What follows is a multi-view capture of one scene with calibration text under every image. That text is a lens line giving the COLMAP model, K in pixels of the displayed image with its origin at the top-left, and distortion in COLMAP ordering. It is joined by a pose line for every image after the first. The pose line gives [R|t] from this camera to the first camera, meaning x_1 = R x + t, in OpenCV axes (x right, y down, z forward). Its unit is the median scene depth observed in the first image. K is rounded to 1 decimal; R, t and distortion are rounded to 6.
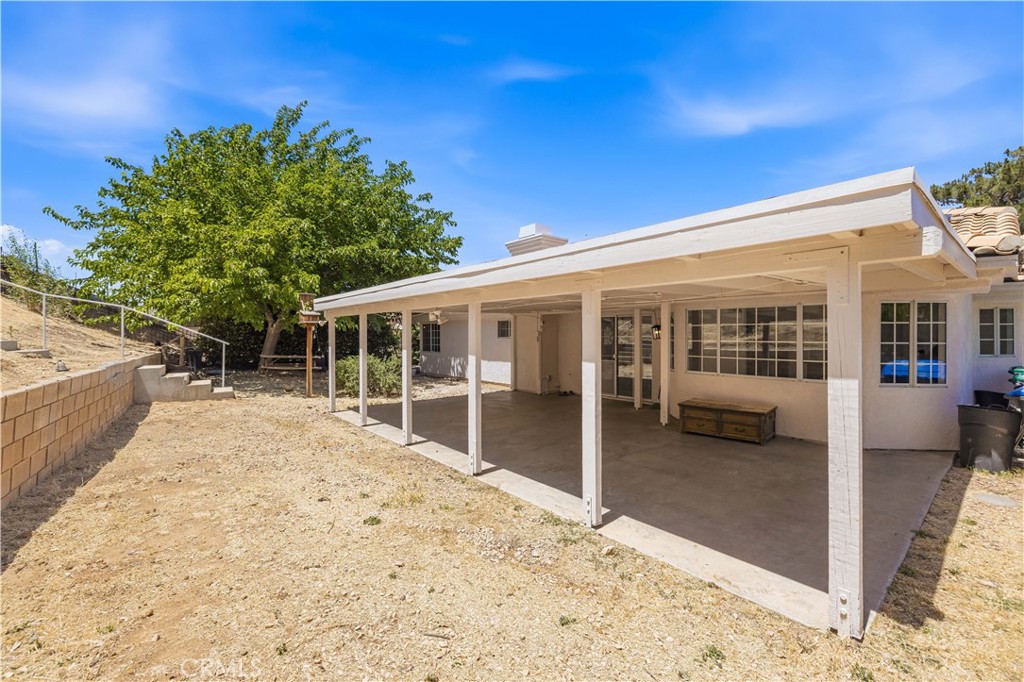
lens RADIAL K [[426.4, 0, 512.0], [0, 426.4, 334.1], [0, 0, 1]] dist [0.000679, 0.000105]
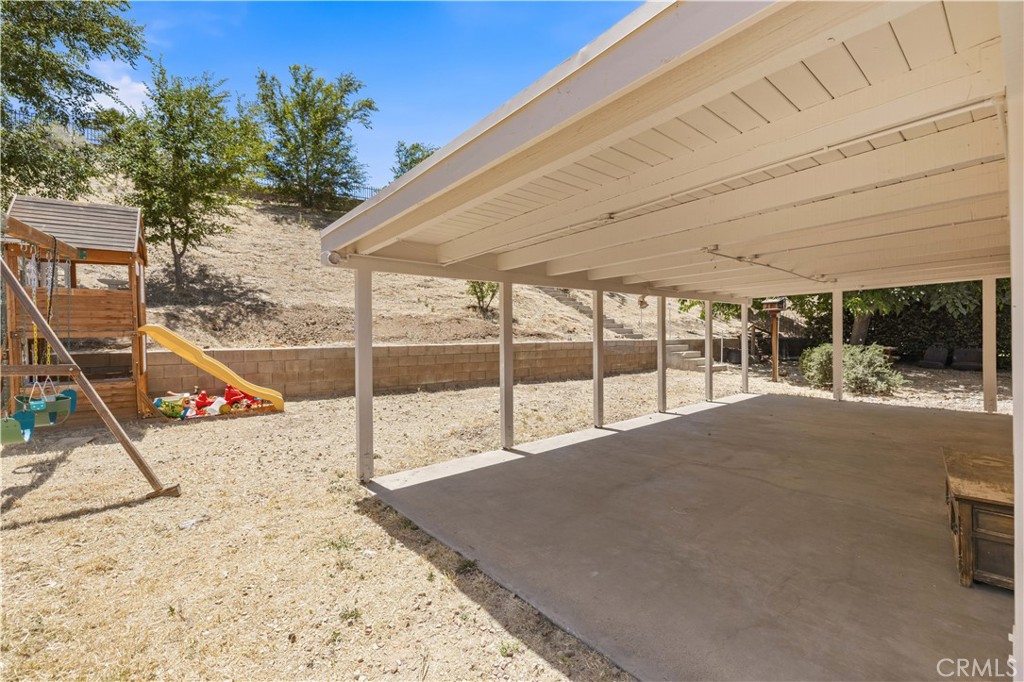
lens RADIAL K [[426.4, 0, 512.0], [0, 426.4, 334.1], [0, 0, 1]] dist [0.000679, 0.000105]
pose [[-0.000288, 0.008165, -0.999967, 1.529234], [0.013667, 0.999873, 0.008160, 0.050286], [0.999907, -0.013664, -0.000399, 0.971456]]
